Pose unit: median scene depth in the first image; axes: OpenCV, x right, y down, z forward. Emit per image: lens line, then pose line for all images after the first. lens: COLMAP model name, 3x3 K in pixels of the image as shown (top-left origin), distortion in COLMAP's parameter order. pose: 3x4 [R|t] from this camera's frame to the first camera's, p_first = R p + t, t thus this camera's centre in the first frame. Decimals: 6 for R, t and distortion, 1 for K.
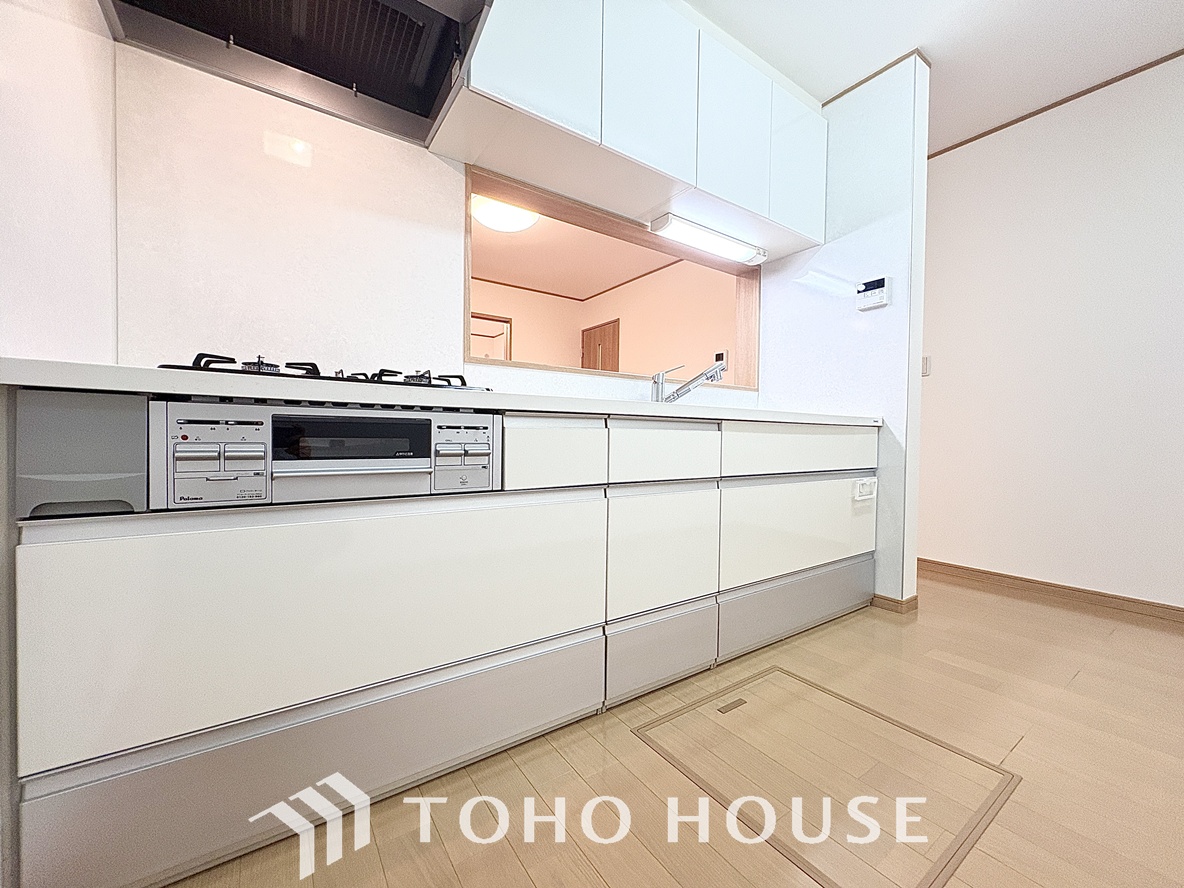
lens RADIAL K [[470.8, 0, 591.7], [0, 470.8, 443.9], [0, 0, 1]] dist [0.000351, 0.000531]
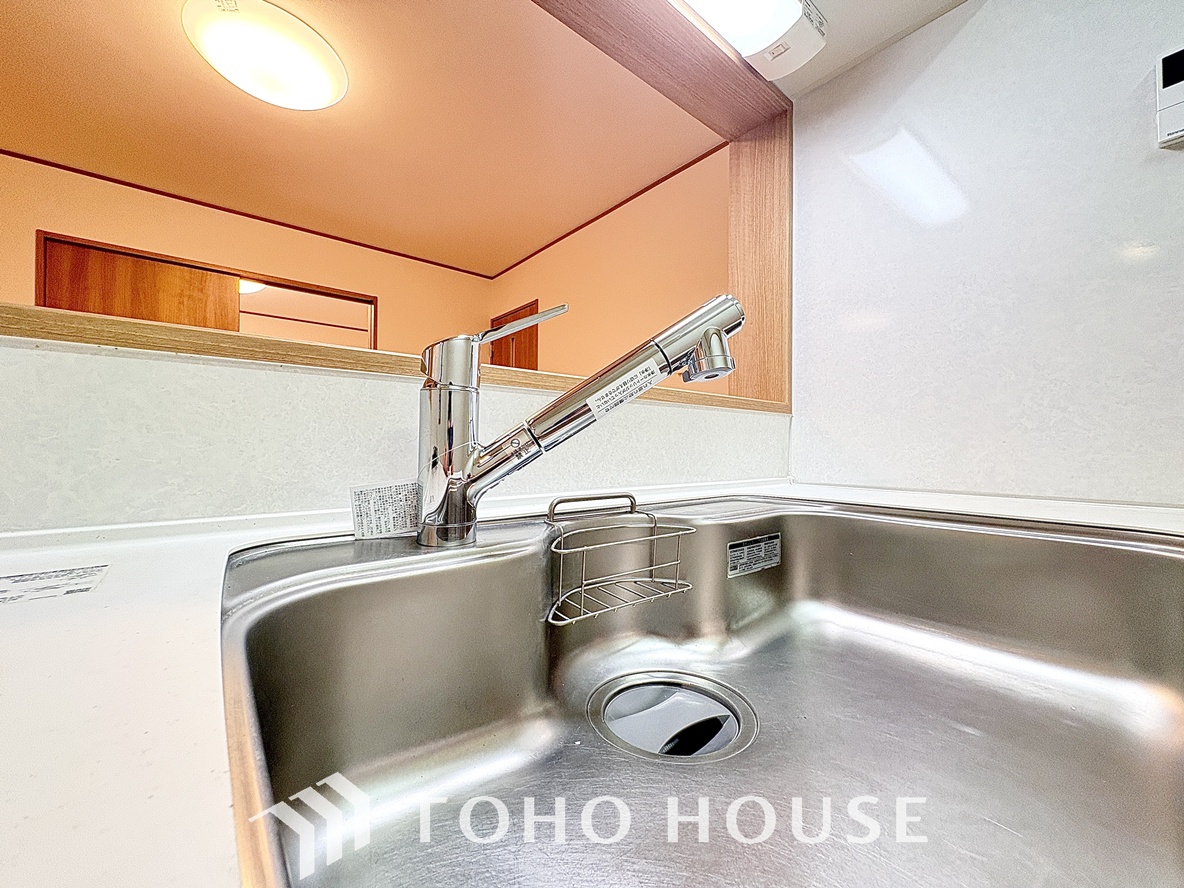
lens RADIAL K [[470.8, 0, 589.8], [0, 470.8, 446.1], [0, 0, 1]] dist [0.000351, 0.000531]
pose [[0.996788, -0.007194, 0.079762, 0.154323], [0.008804, 0.999764, -0.019850, -0.078371], [-0.079600, 0.020488, 0.996616, 0.631397]]
